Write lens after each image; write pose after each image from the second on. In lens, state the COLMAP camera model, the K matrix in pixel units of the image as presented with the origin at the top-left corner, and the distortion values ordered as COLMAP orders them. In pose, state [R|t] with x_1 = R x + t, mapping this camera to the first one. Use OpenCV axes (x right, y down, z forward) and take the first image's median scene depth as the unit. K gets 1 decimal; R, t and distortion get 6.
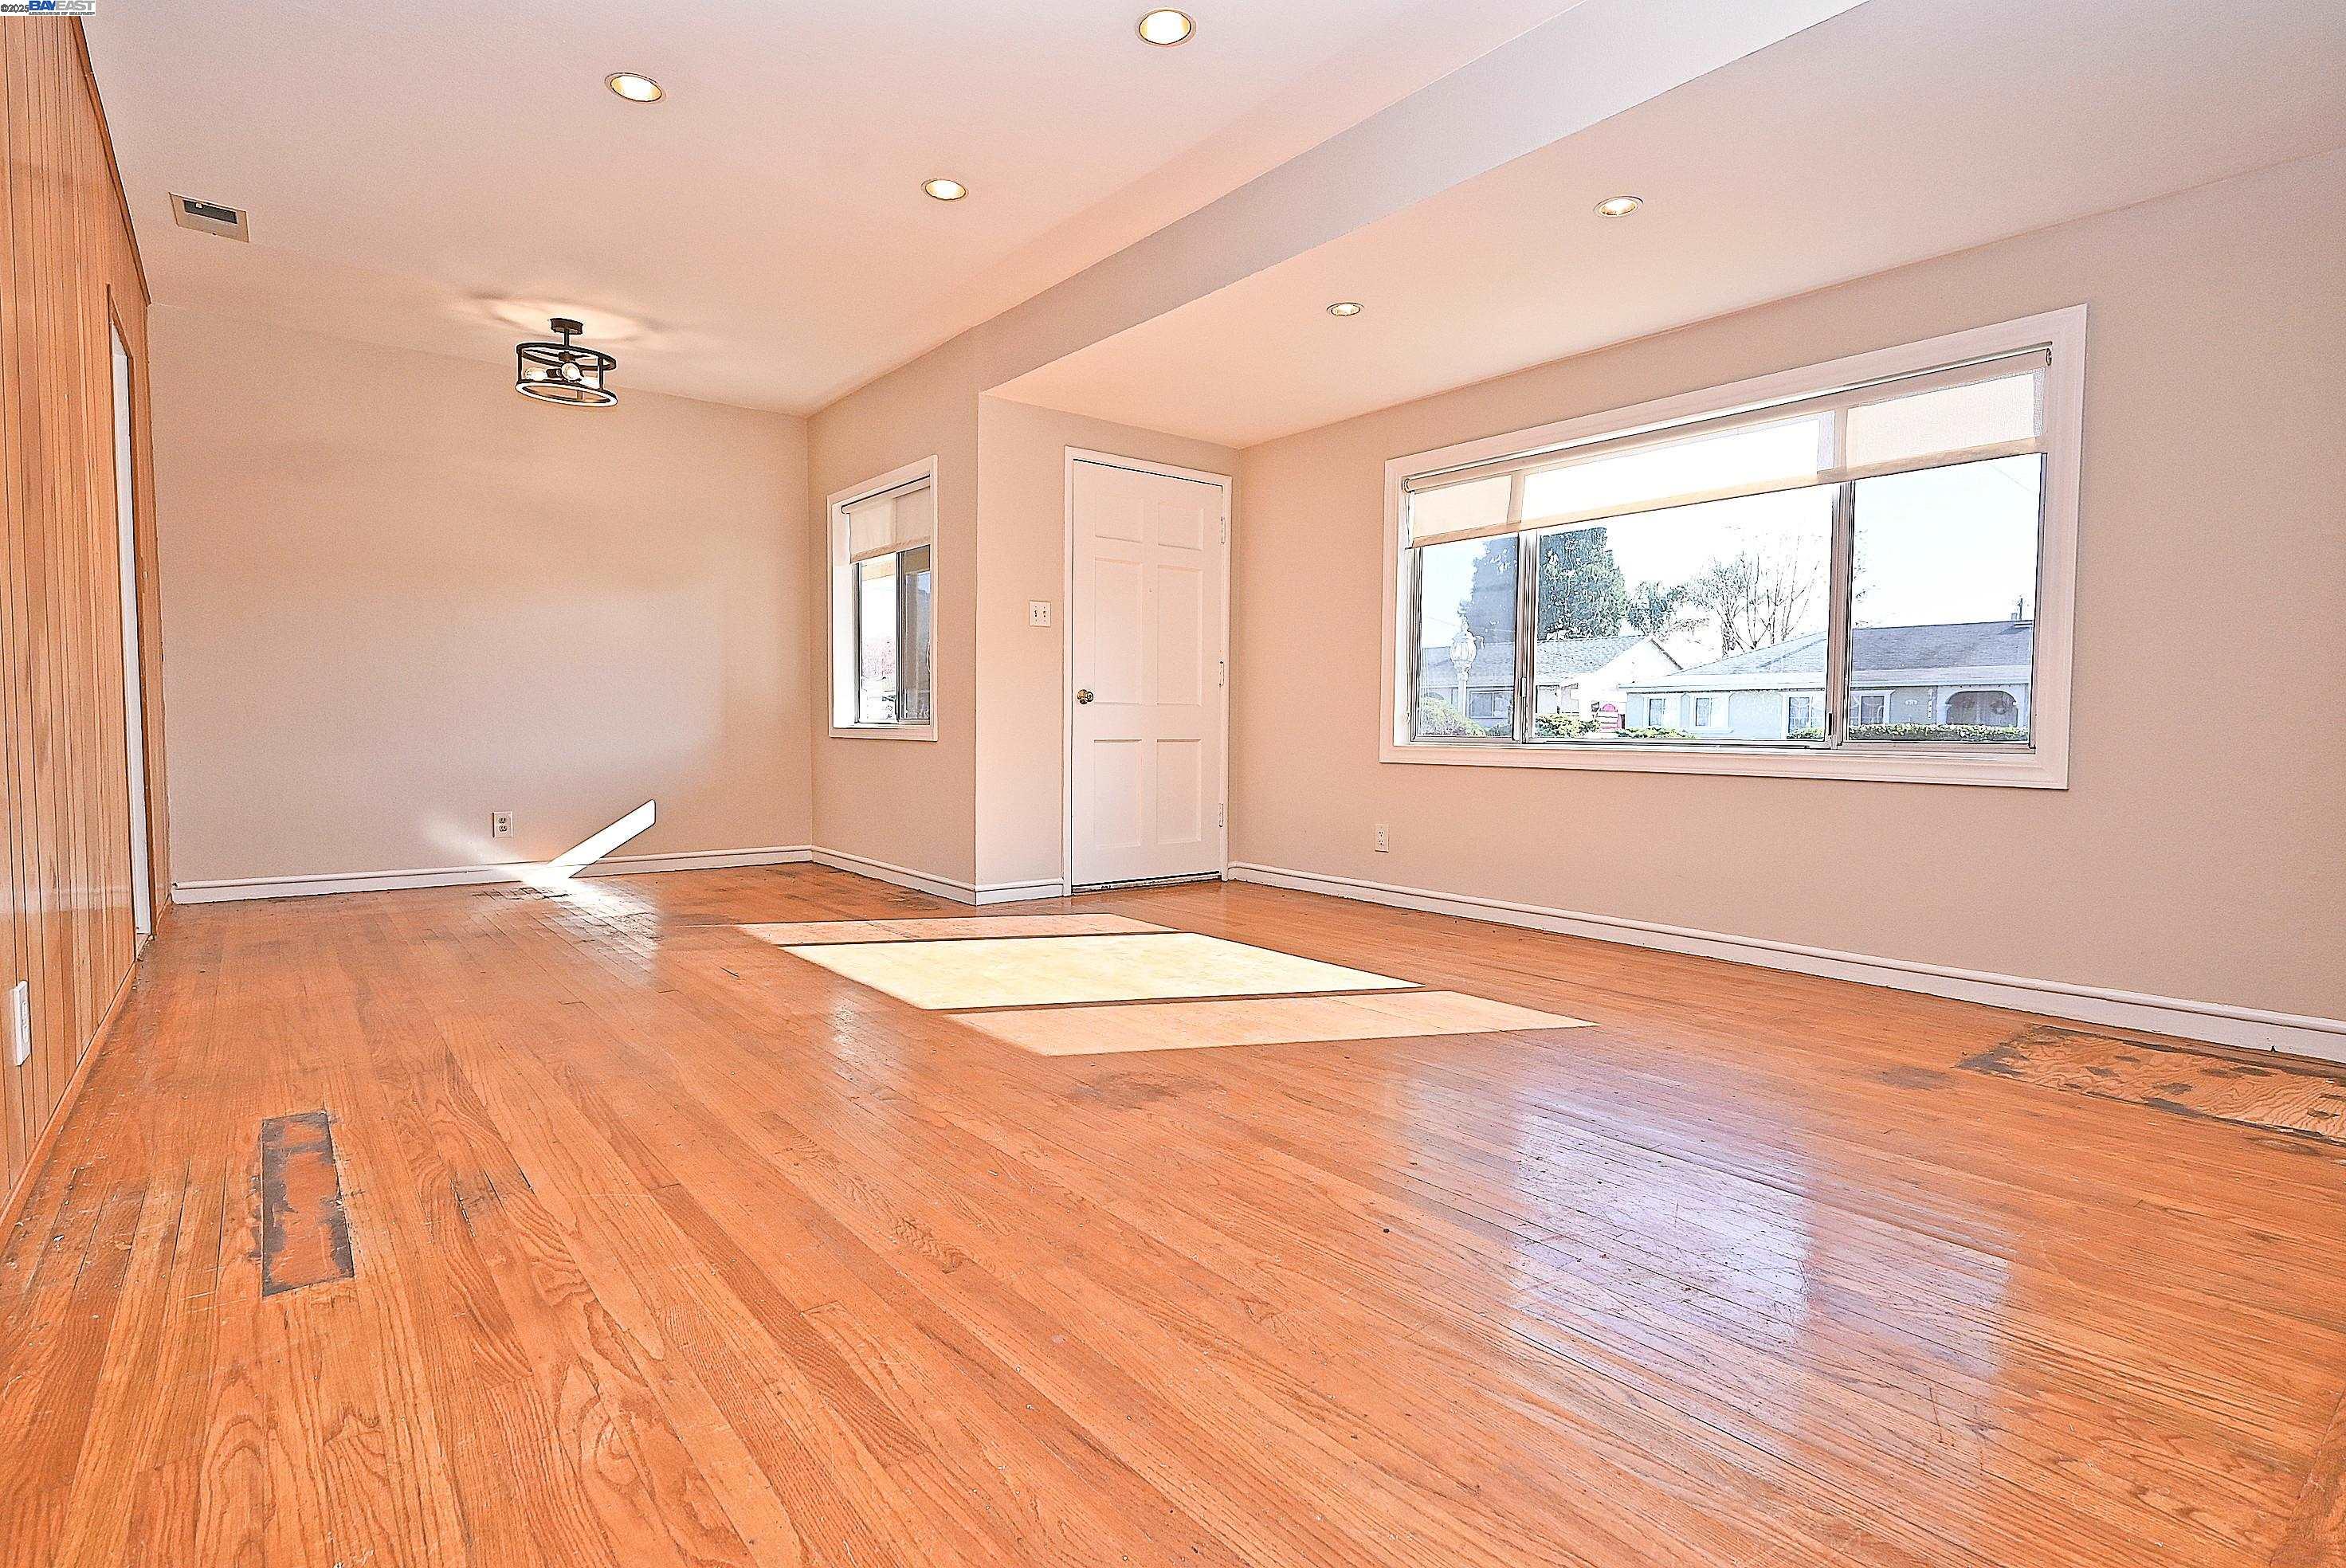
lens RADIAL K [[1167.7, 0, 1176.3], [0, 1167.7, 787.4], [0, 0, 1]] dist [-0.003254, 0.001312]
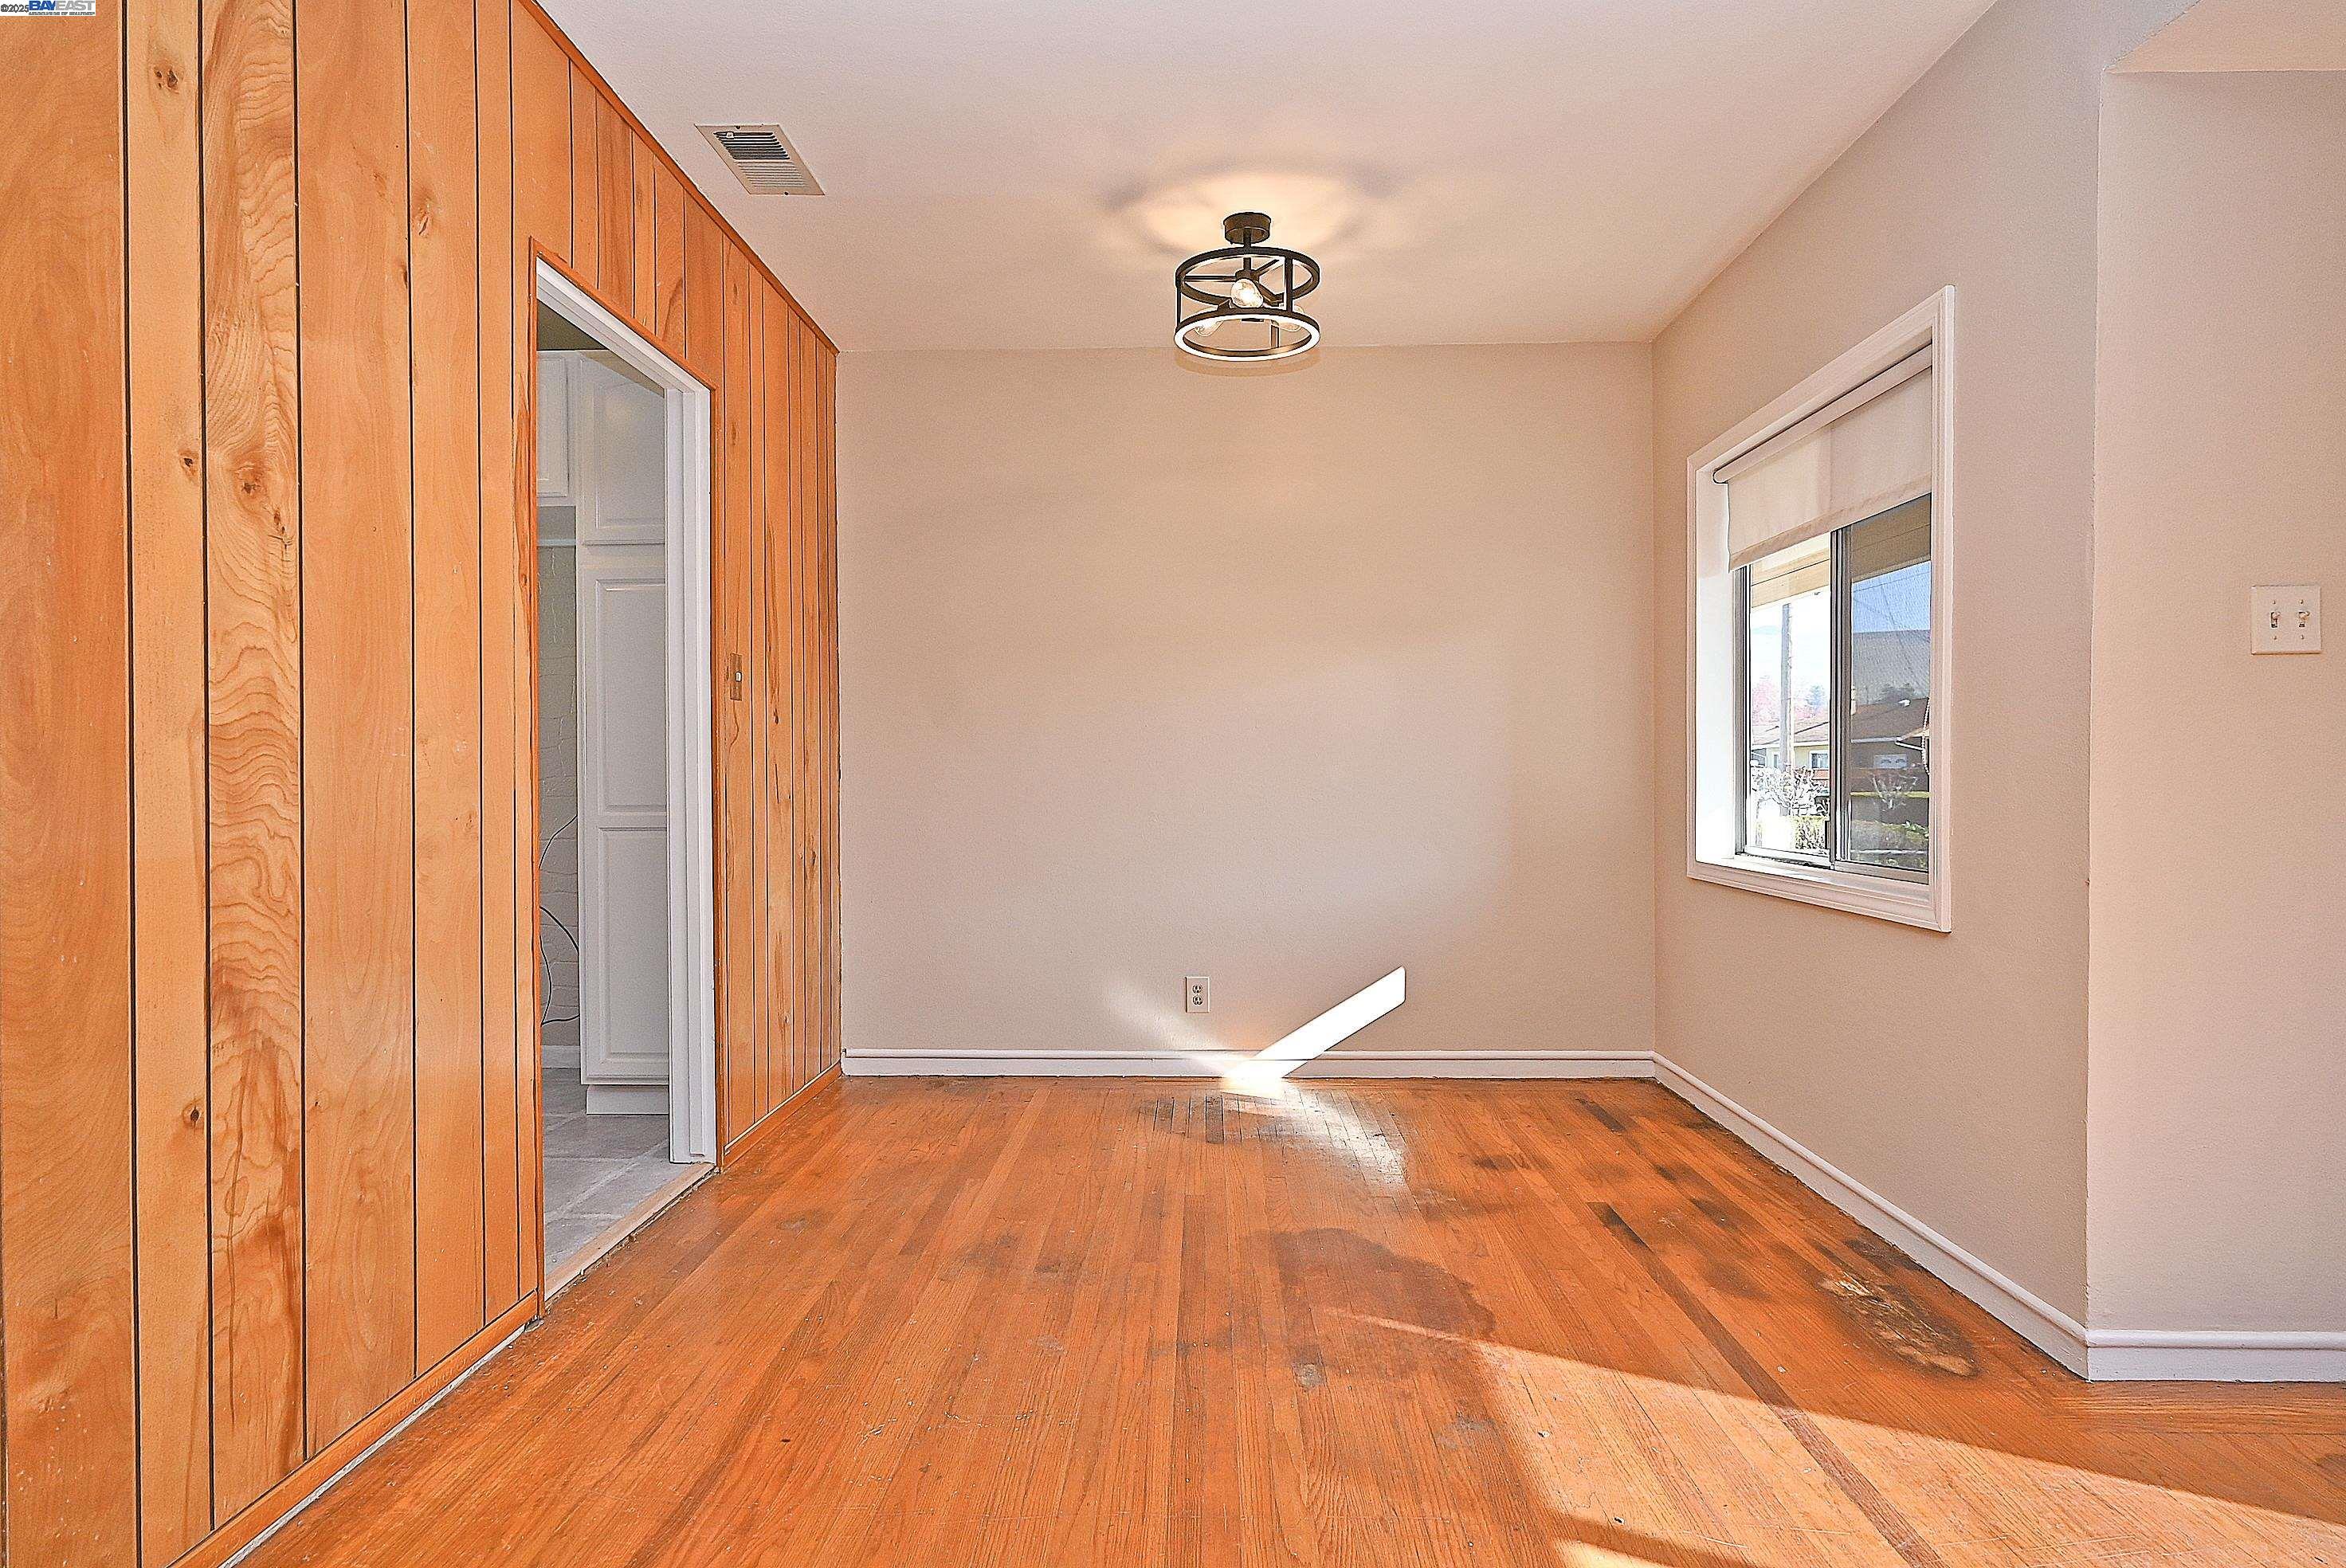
lens RADIAL K [[1163.4, 0, 1171.5], [0, 1163.4, 786.7], [0, 0, 1]] dist [0.002519, 0.000793]
pose [[0.765151, -0.005814, -0.643824, -0.170866], [-0.023771, 0.999022, -0.037273, -0.082810], [0.643412, 0.043824, 0.764265, 0.555233]]
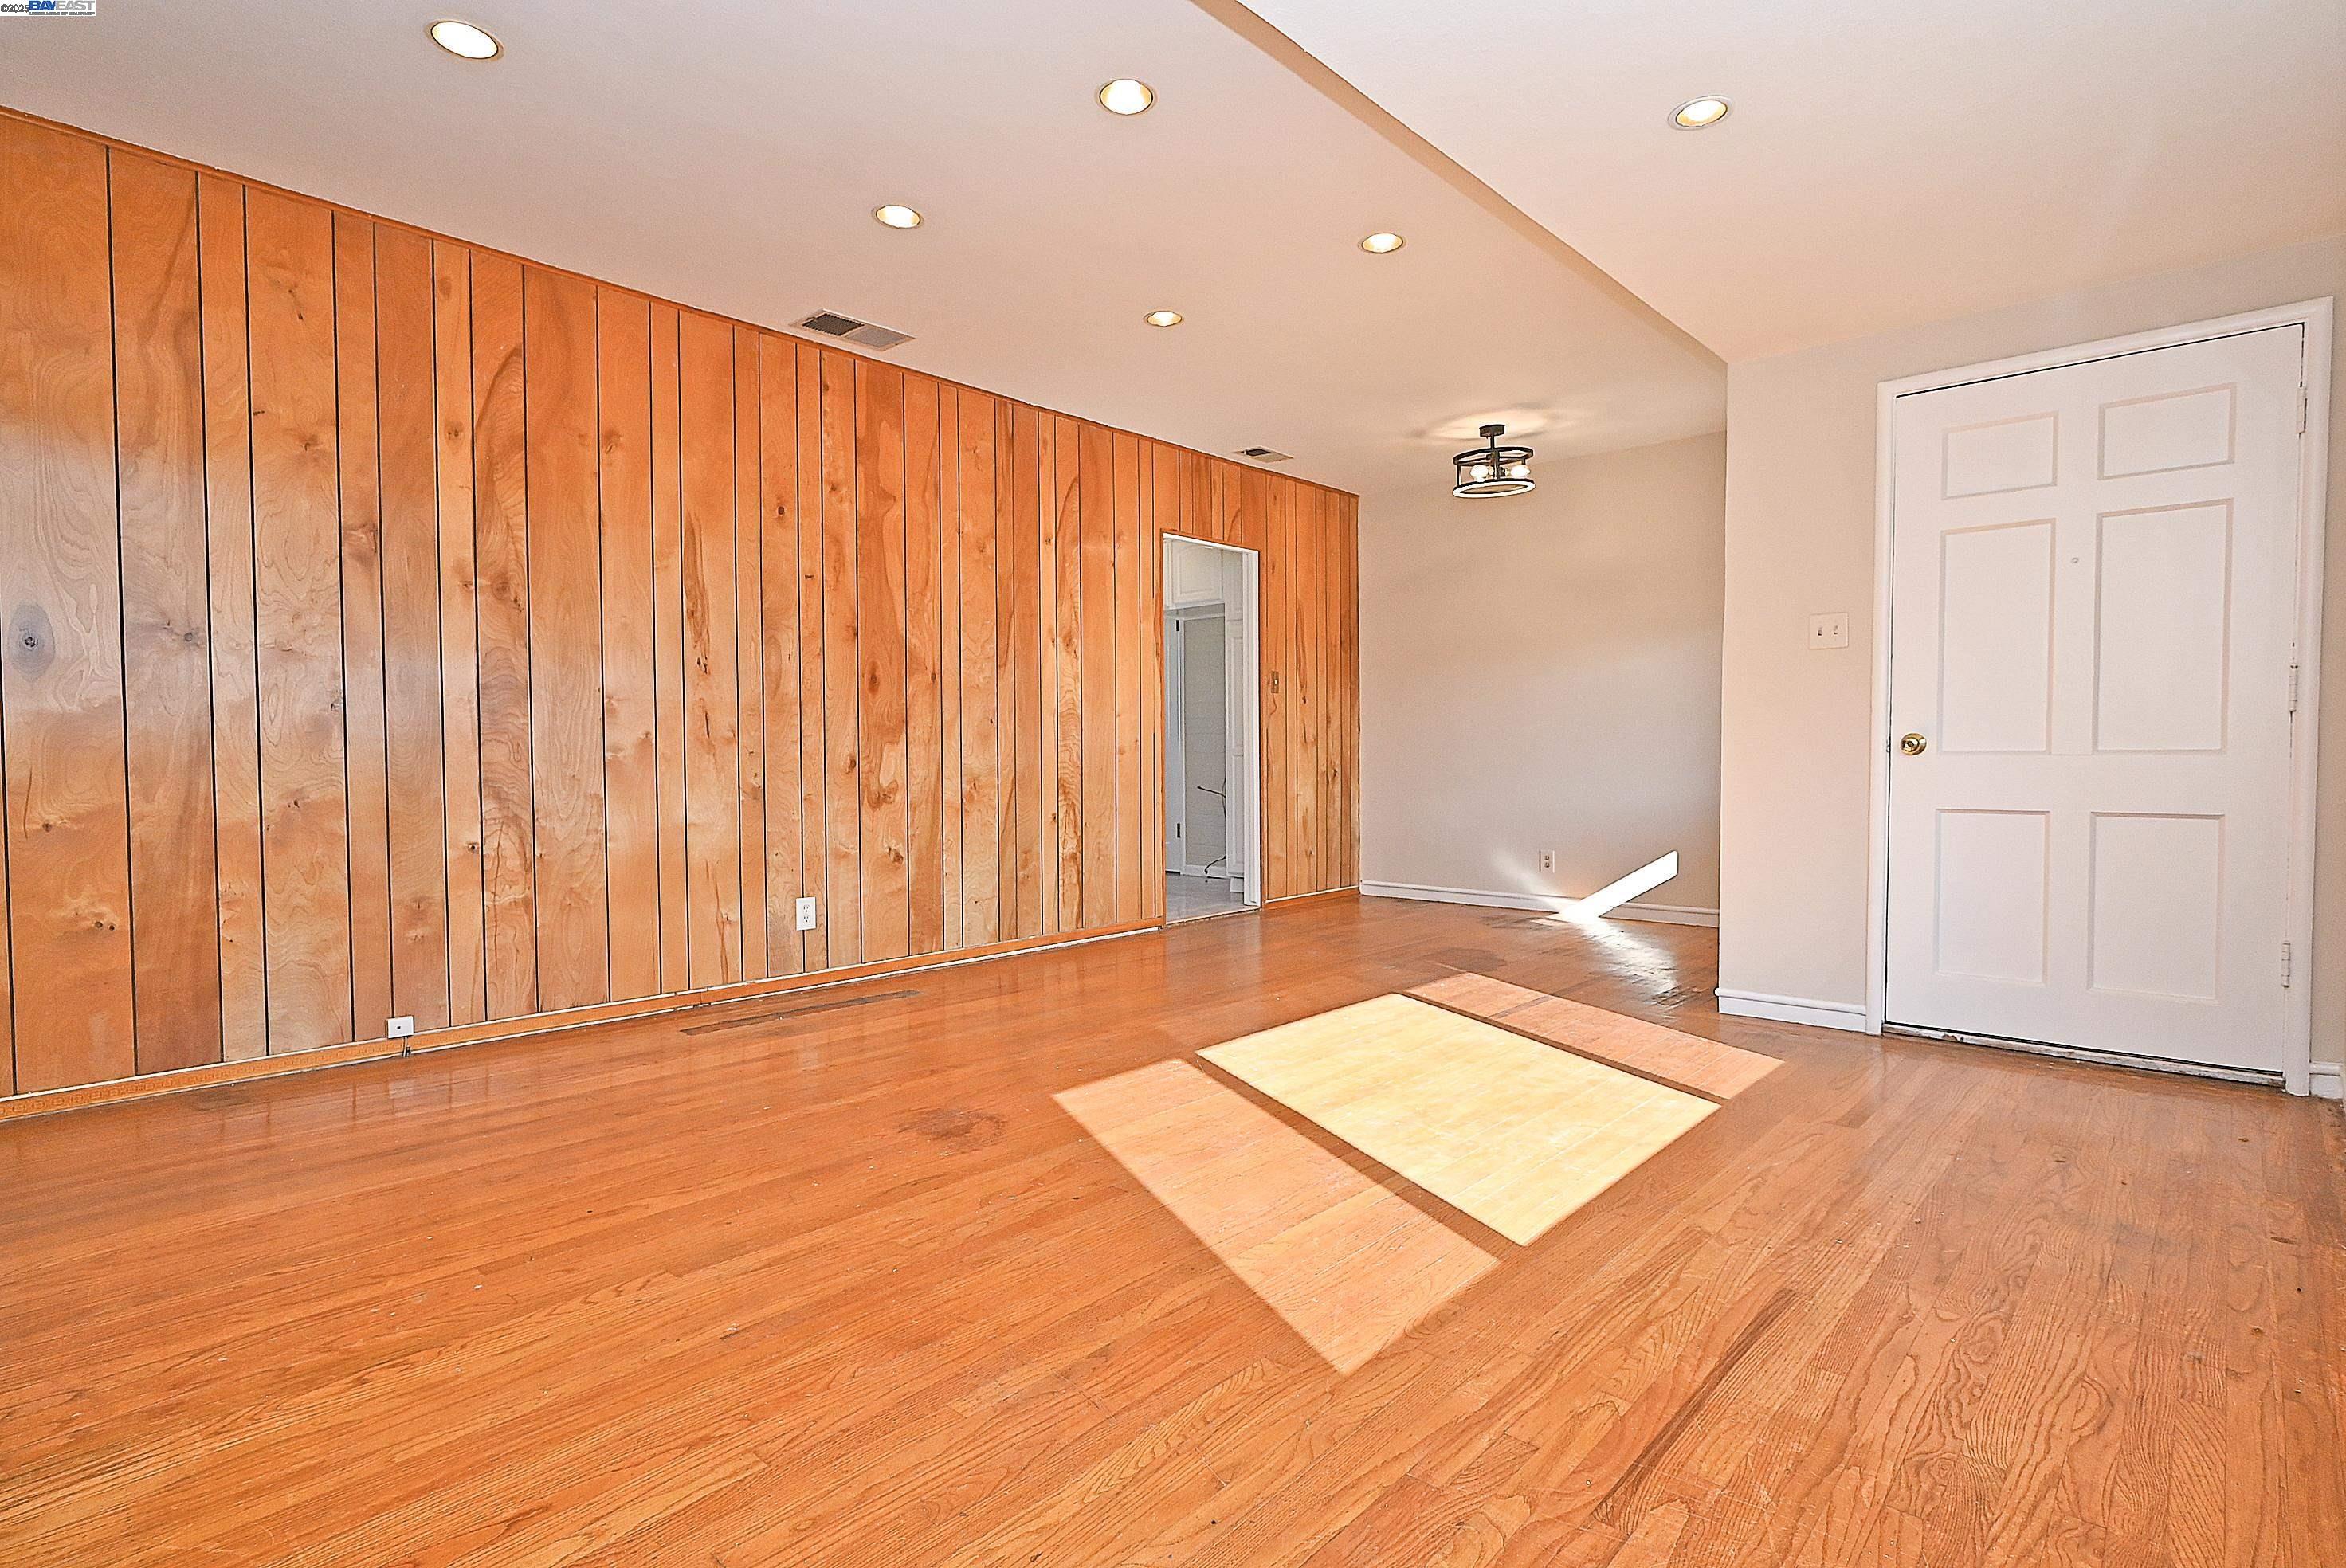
lens RADIAL K [[1156.6, 0, 1157.2], [0, 1156.6, 784.2], [0, 0, 1]] dist [-0.001165, 0.001040]
pose [[0.147215, 0.019467, -0.988913, 0.601582], [-0.043160, 0.998980, 0.013241, -0.052494], [0.988162, 0.040732, 0.147905, 0.558851]]
